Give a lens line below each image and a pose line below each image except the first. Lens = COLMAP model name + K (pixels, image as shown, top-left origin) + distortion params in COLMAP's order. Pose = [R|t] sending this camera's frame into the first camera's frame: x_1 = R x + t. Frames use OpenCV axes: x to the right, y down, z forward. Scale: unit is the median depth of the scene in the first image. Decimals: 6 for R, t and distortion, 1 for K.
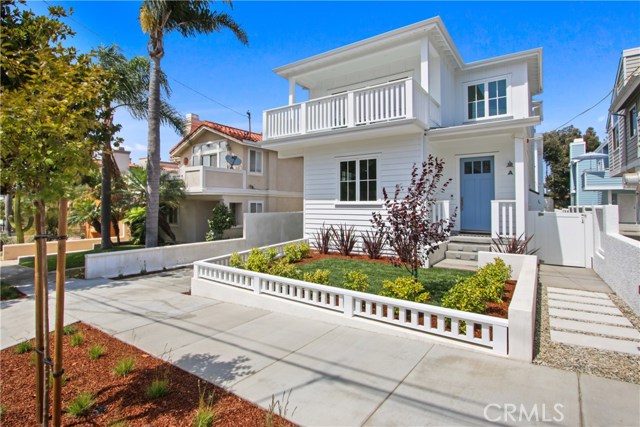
lens RADIAL K [[325.2, 0, 317.2], [0, 325.2, 198.9], [0, 0, 1]] dist [-0.011685, 0.000137]
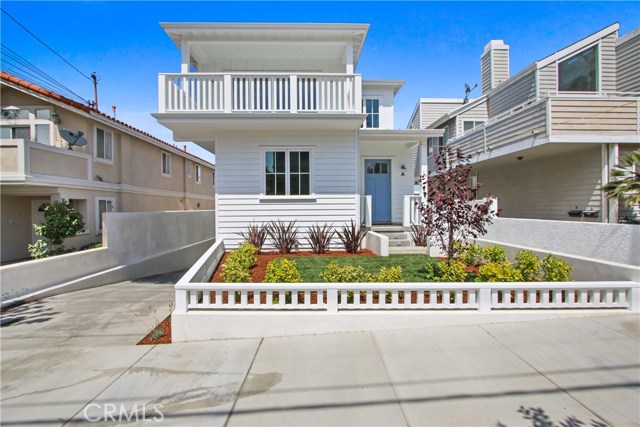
lens RADIAL K [[291.6, 0, 319.9], [0, 291.6, 210.3], [0, 0, 1]] dist [-0.016498, 0.002540]
pose [[0.800990, -0.012118, 0.598554, -0.295903], [-0.002273, 0.999726, 0.023283, 0.029292], [-0.598673, -0.020010, 0.800744, 0.266835]]
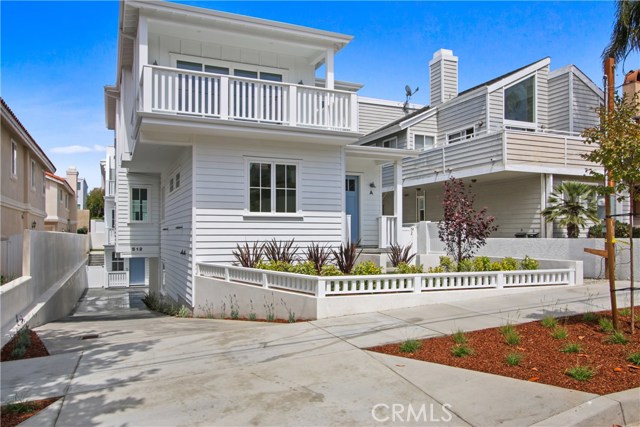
lens RADIAL K [[478.9, 0, 321.7], [0, 478.9, 228.2], [0, 0, 1]] dist [0.010341, -0.000031]
pose [[0.522159, 0.010801, 0.852780, -0.847948], [-0.013360, 0.999901, -0.004484, 0.050143], [-0.852744, -0.009051, 0.522251, 0.239023]]
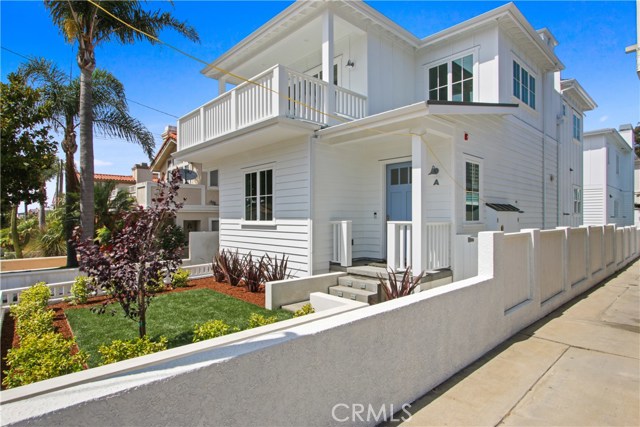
lens RADIAL K [[349.5, 0, 321.1], [0, 349.5, 217.1], [0, 0, 1]] dist [-0.005301, 0.000177]
pose [[0.977354, -0.004512, -0.211561, 0.459775], [0.008174, 0.999832, 0.016435, -0.015875], [0.211451, -0.017792, 0.977227, 0.157641]]
